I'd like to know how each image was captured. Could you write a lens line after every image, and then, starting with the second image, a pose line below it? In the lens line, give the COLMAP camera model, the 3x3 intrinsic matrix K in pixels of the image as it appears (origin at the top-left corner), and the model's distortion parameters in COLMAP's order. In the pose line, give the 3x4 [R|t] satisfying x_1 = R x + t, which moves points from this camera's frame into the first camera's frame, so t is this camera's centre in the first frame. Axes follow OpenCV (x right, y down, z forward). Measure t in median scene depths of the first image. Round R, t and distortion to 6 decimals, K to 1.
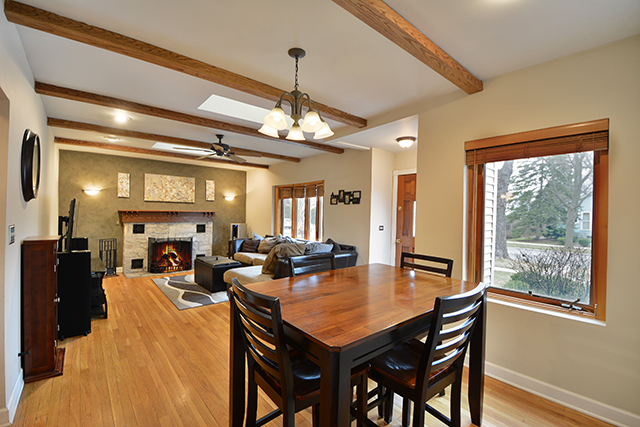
lens RADIAL K [[280.8, 0, 320.9], [0, 280.8, 215.5], [0, 0, 1]] dist [-0.007060, -0.004262]
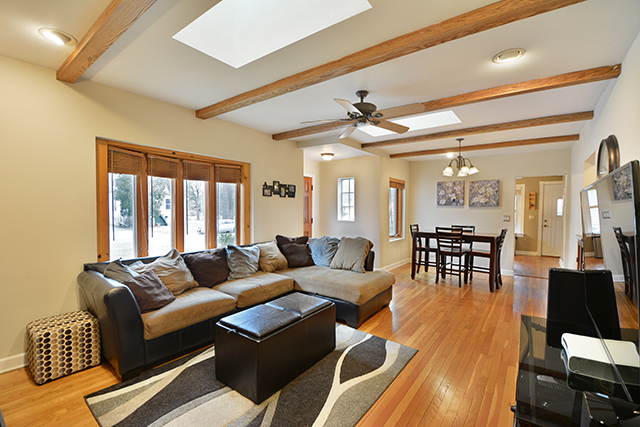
lens RADIAL K [[280.8, 0, 318.9], [0, 280.8, 214.4], [0, 0, 1]] dist [-0.007060, -0.004262]
pose [[-0.212561, -0.040928, 0.976290, -0.865704], [-0.008896, 0.999162, 0.039950, -0.020398], [-0.977107, -0.000193, -0.212747, 1.075013]]
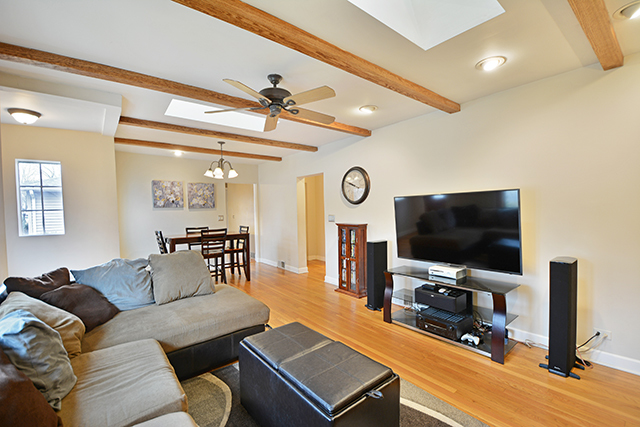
lens RADIAL K [[280.8, 0, 317.5], [0, 280.8, 213.2], [0, 0, 1]] dist [-0.007060, -0.004262]
pose [[-0.999725, 0.000040, 0.023445, -0.391267], [0.000427, 0.999864, 0.016495, -0.010030], [-0.023441, 0.016500, -0.999589, 1.379777]]
